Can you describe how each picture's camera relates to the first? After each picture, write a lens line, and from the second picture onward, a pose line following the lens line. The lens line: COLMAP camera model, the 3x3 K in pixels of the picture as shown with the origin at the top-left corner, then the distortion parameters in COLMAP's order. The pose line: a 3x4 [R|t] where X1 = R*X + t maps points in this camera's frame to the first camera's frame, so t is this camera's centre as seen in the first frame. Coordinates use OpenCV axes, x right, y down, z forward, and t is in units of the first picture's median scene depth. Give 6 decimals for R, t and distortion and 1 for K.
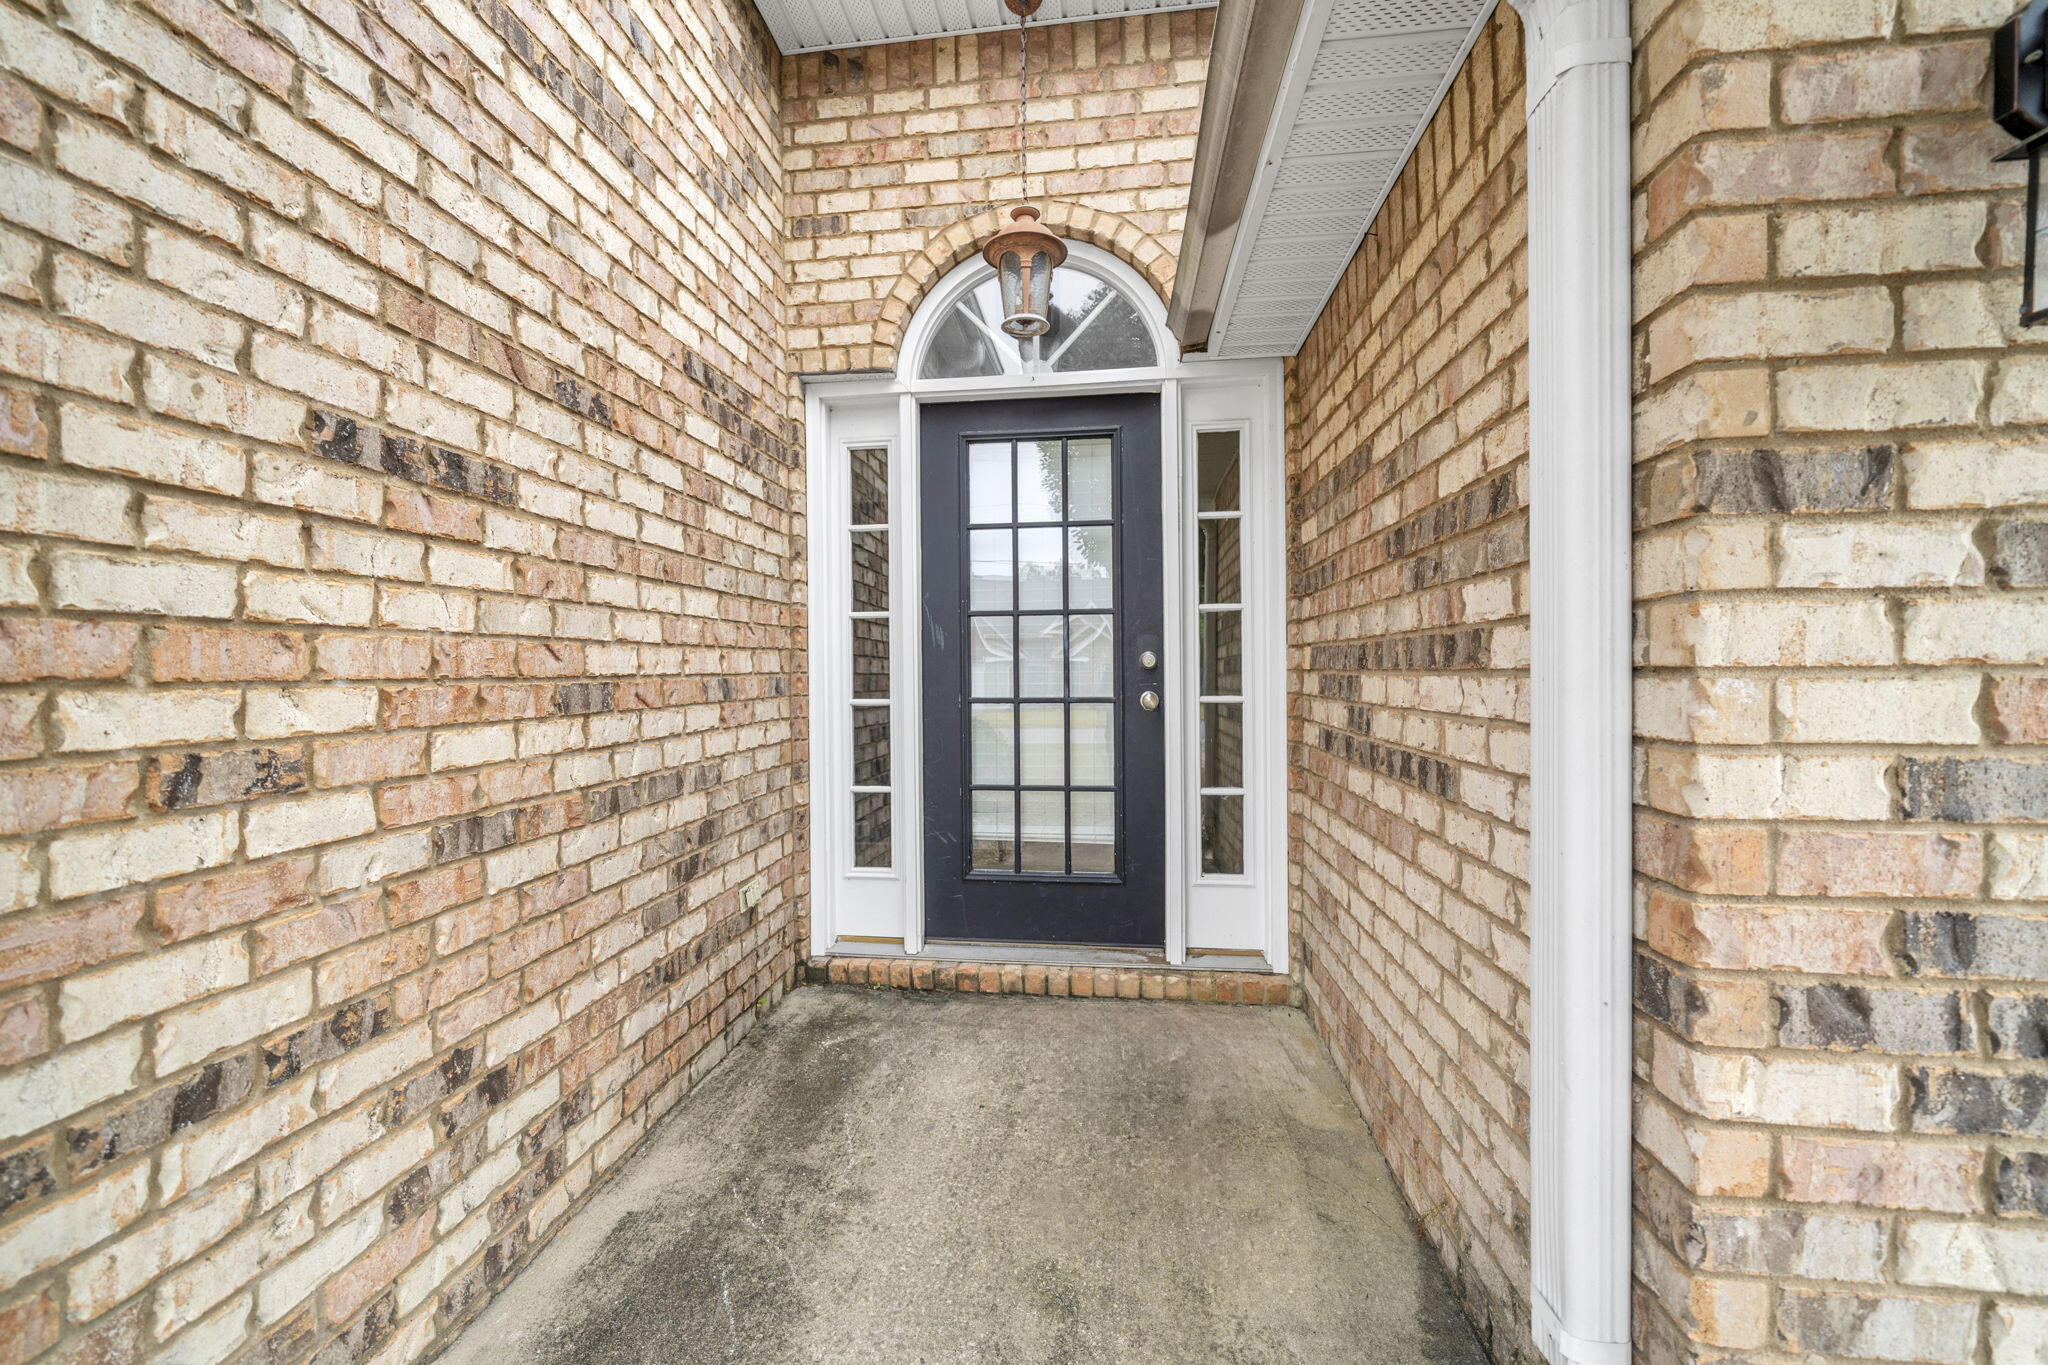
lens RADIAL K [[779.4, 0, 1024.1], [0, 779.4, 699.0], [0, 0, 1]] dist [-0.001115, -0.000228]
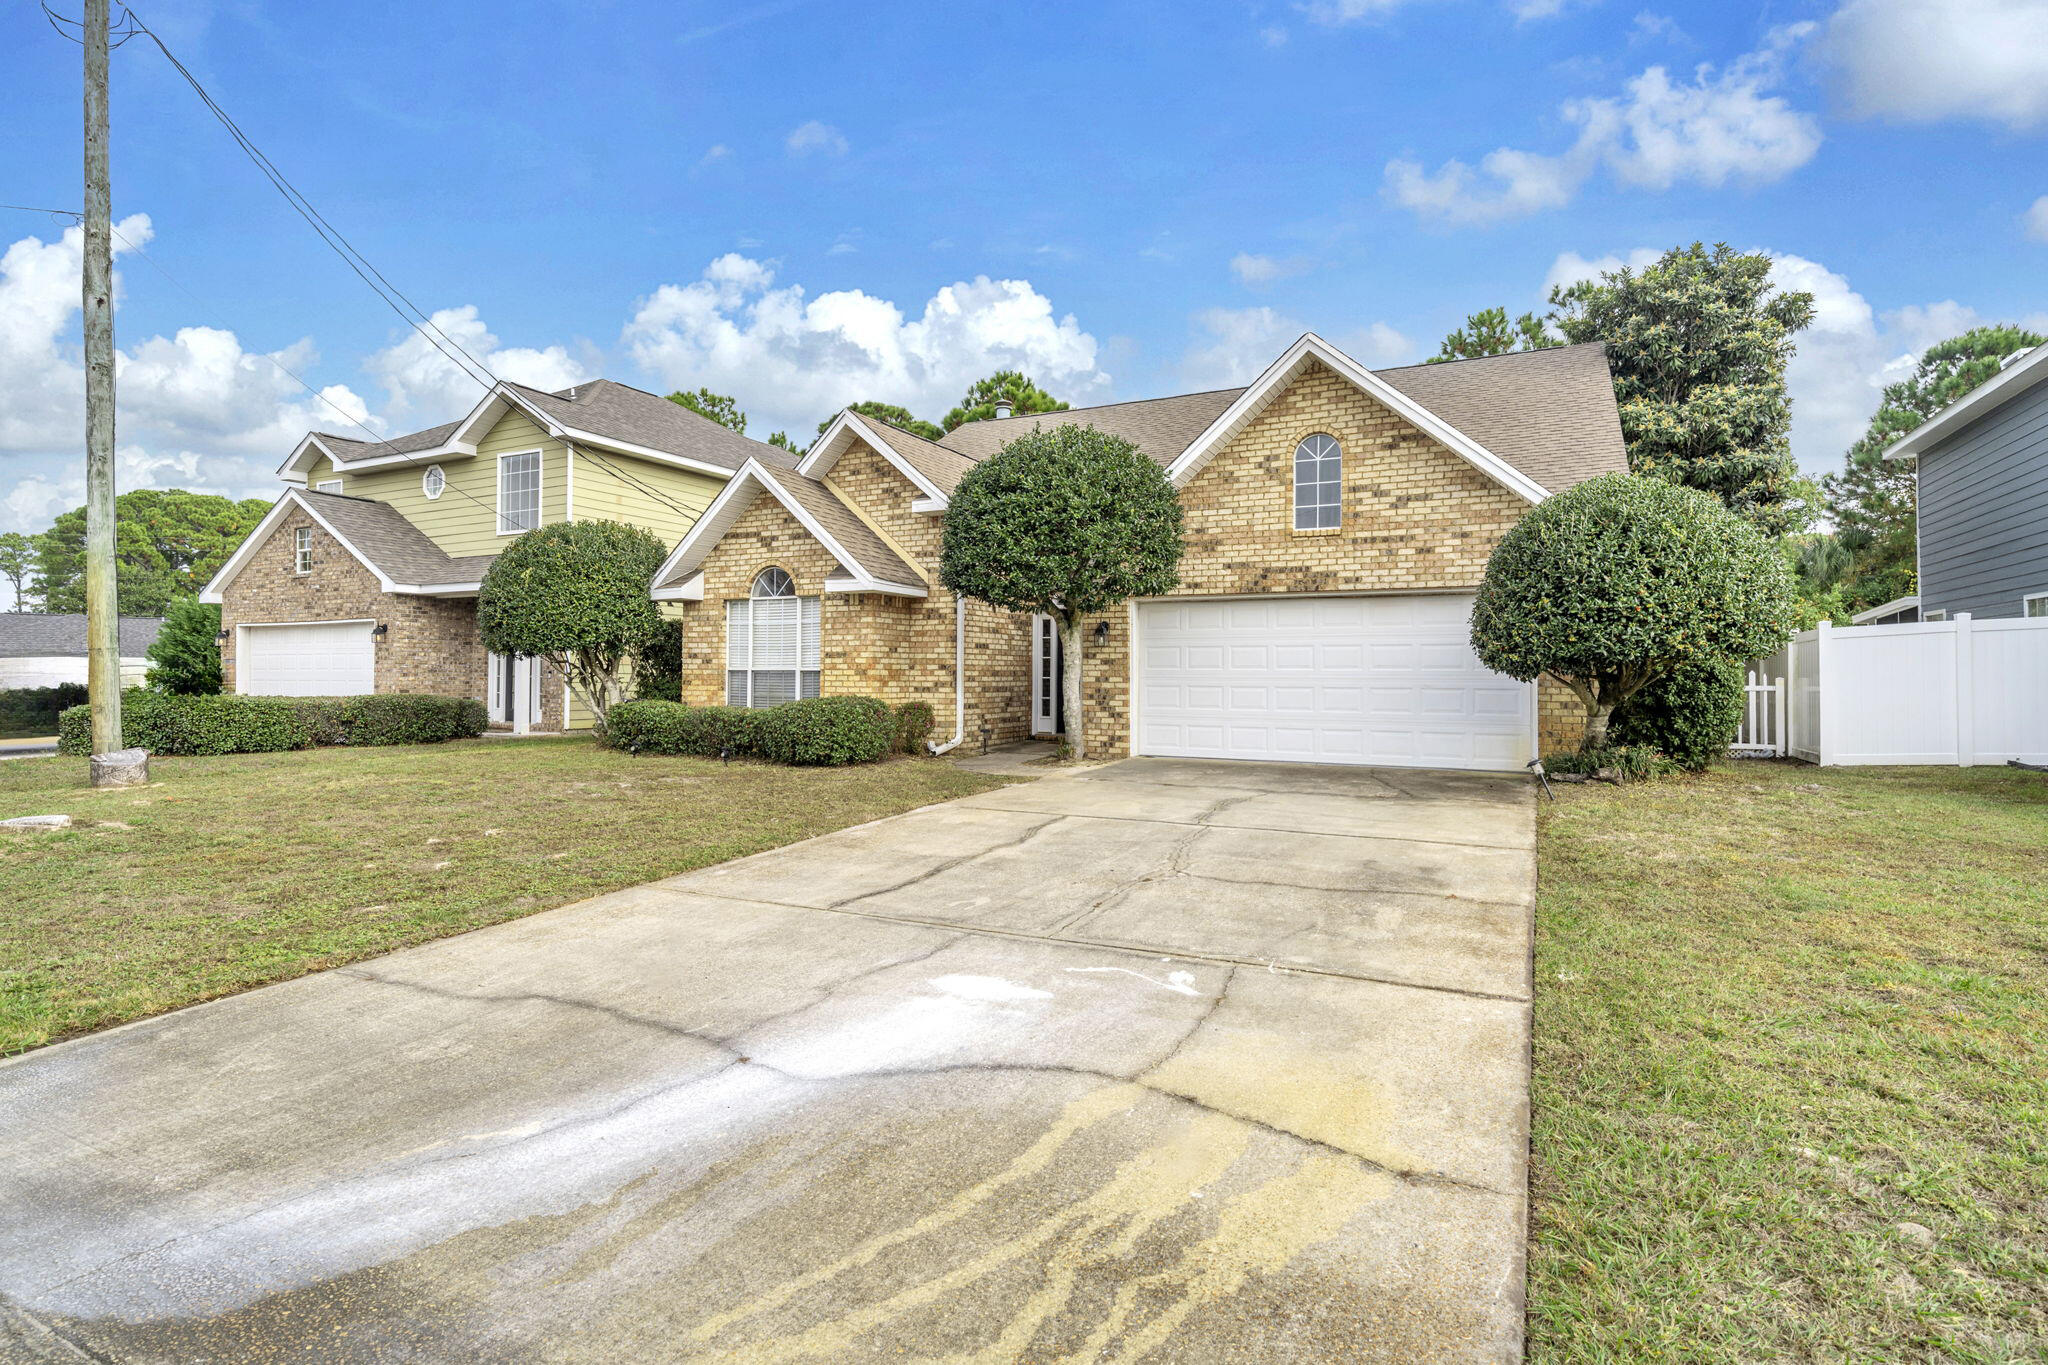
lens RADIAL K [[779.4, 0, 1024.1], [0, 779.4, 699.0], [0, 0, 1]] dist [-0.001115, -0.000228]
pose [[0.933286, 0.019826, -0.358585, 2.073811], [-0.021063, 0.999778, 0.000455, 0.205332], [0.358515, 0.007128, 0.933497, -5.145295]]
